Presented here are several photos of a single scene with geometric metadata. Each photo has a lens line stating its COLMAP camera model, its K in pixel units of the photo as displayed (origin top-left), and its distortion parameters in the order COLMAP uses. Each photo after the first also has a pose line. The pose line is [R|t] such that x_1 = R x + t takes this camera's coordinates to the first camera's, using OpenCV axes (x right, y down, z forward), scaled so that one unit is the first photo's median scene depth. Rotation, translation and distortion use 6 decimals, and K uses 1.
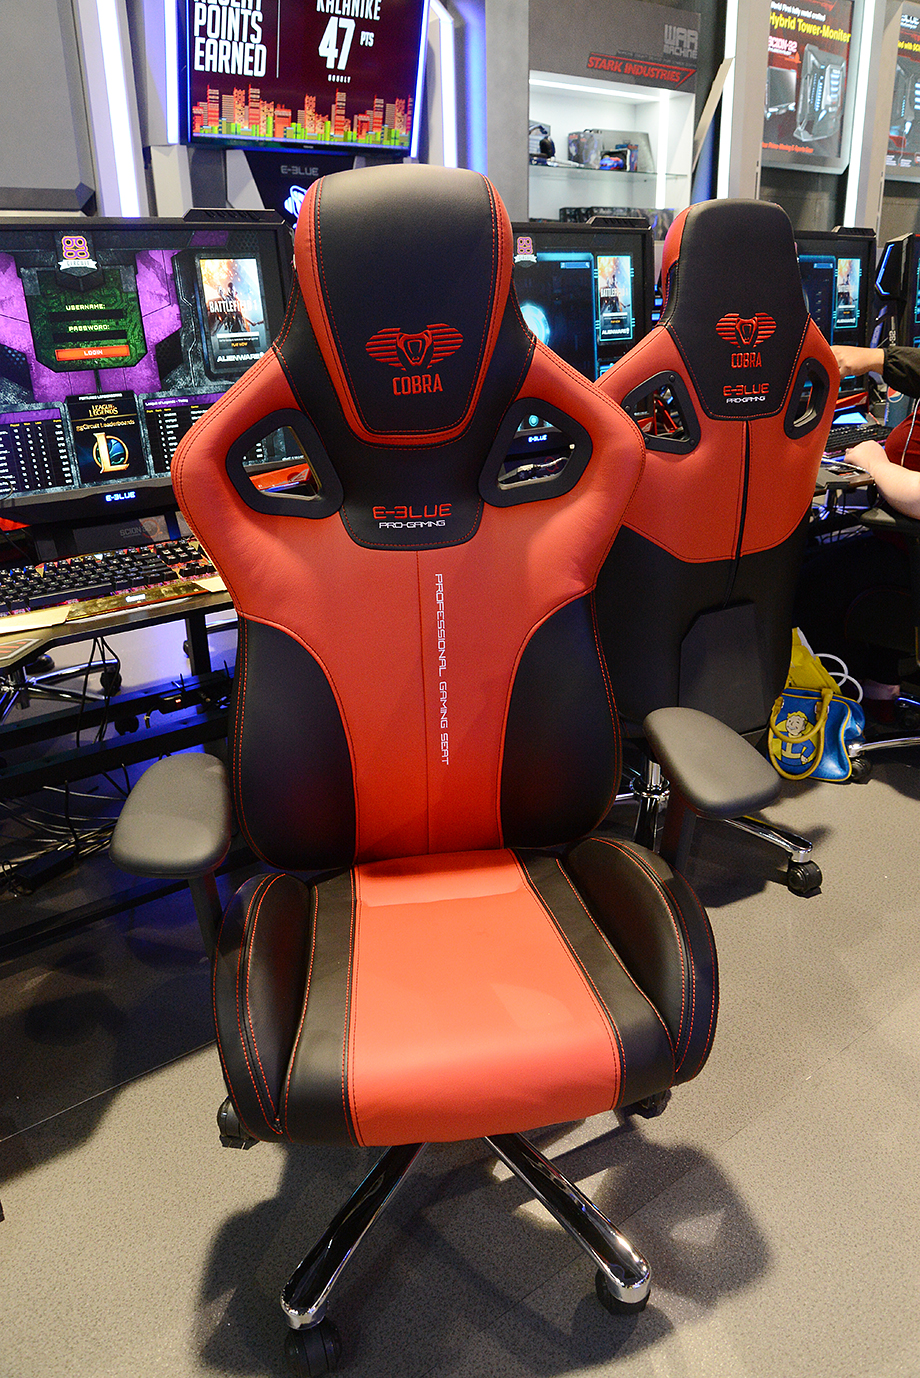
lens RADIAL K [[1018.1, 0, 460.0], [0, 1018.1, 689.0], [0, 0, 1]] dist [-0.023450, 0.006738]
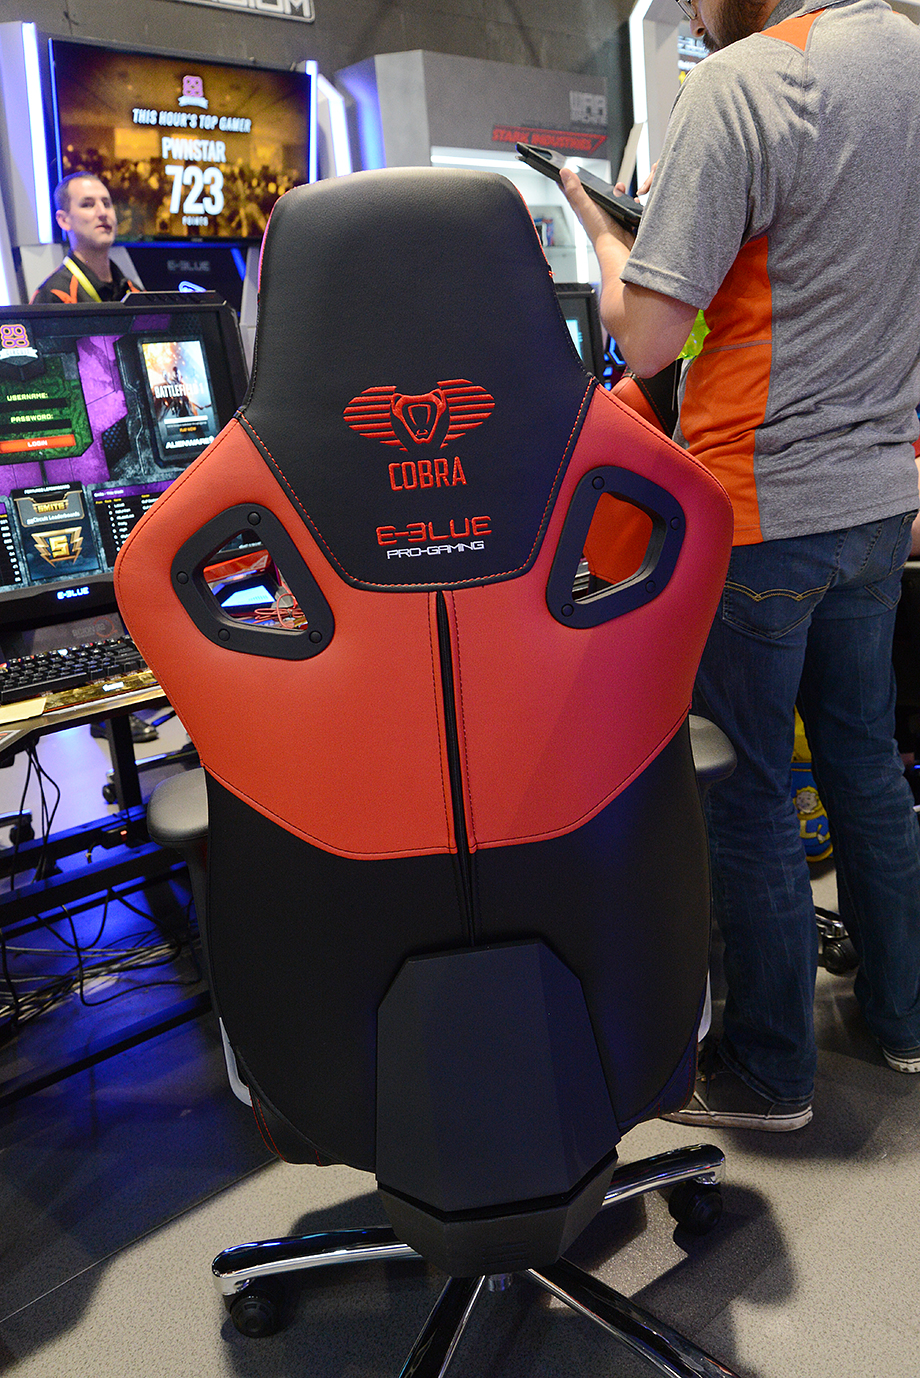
lens RADIAL K [[1215.7, 0, 460.0], [0, 1215.7, 689.0], [0, 0, 1]] dist [0.056912, 0.003875]
pose [[0.993915, -0.085446, 0.069512, -0.068304], [0.094234, 0.986364, -0.134927, 0.082316], [-0.057035, 0.140657, 0.988414, -0.116343]]
